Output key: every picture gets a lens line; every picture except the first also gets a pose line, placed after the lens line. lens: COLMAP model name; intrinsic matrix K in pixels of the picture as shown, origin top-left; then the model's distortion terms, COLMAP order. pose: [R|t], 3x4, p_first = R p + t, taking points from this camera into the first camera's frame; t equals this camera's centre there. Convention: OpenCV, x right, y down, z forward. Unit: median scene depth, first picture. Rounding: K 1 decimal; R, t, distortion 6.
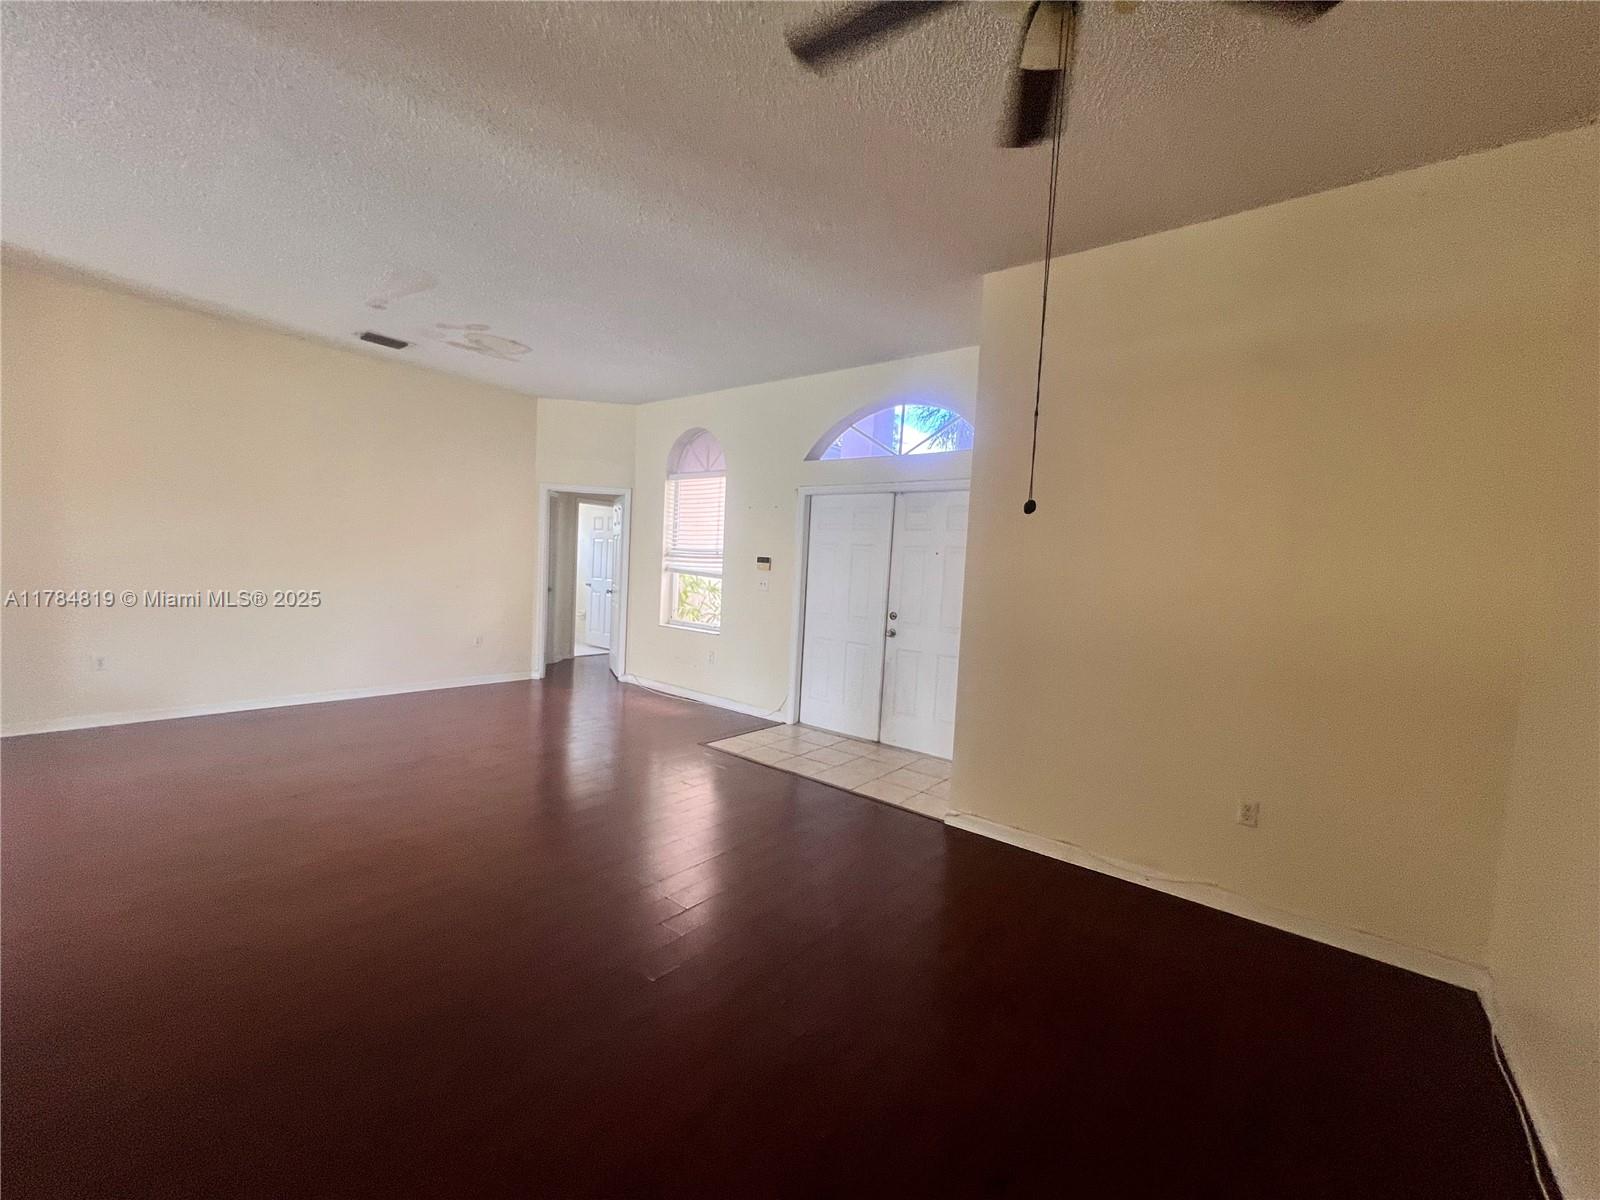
lens RADIAL K [[639.3, 0, 804.2], [0, 639.3, 600.2], [0, 0, 1]] dist [-0.002678, -0.000070]
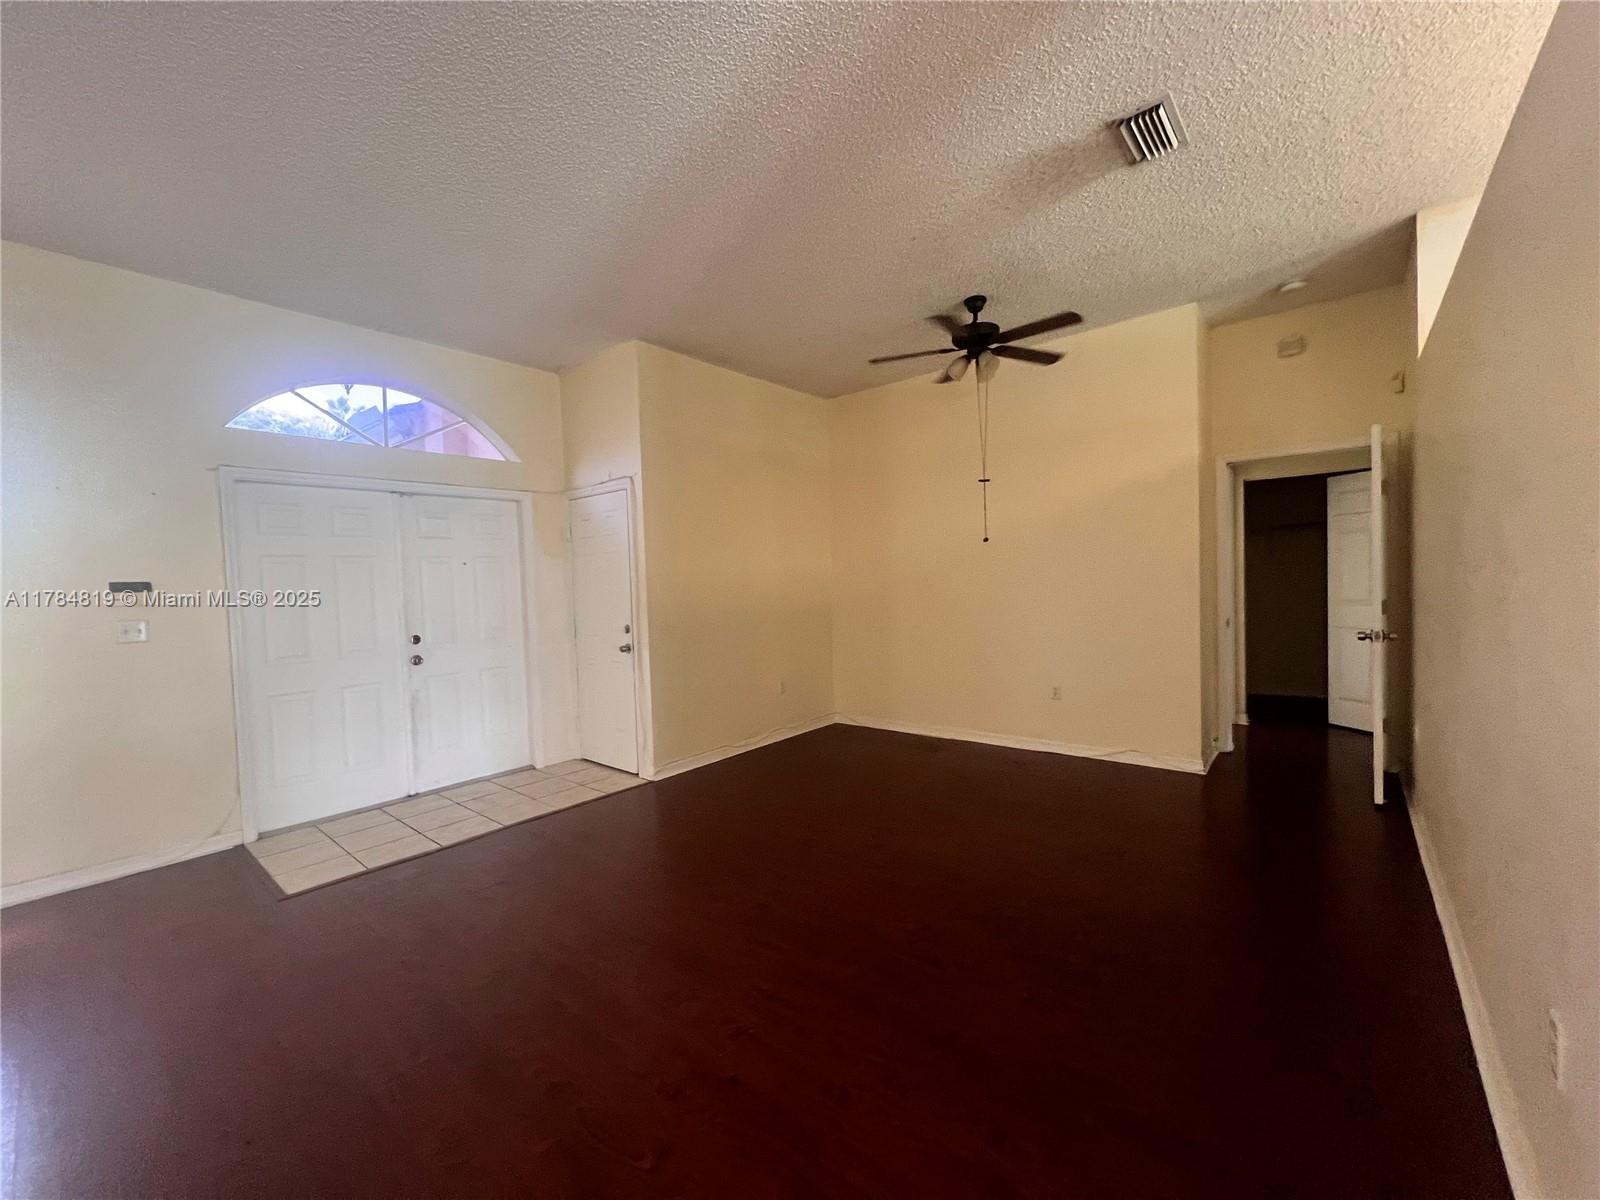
lens RADIAL K [[639.3, 0, 804.8], [0, 639.3, 599.8], [0, 0, 1]] dist [-0.002678, -0.000070]
pose [[0.018134, -0.083854, 0.996313, -0.693611], [0.092144, 0.992376, 0.081846, -0.049752], [-0.995581, 0.090320, 0.025722, 0.468440]]
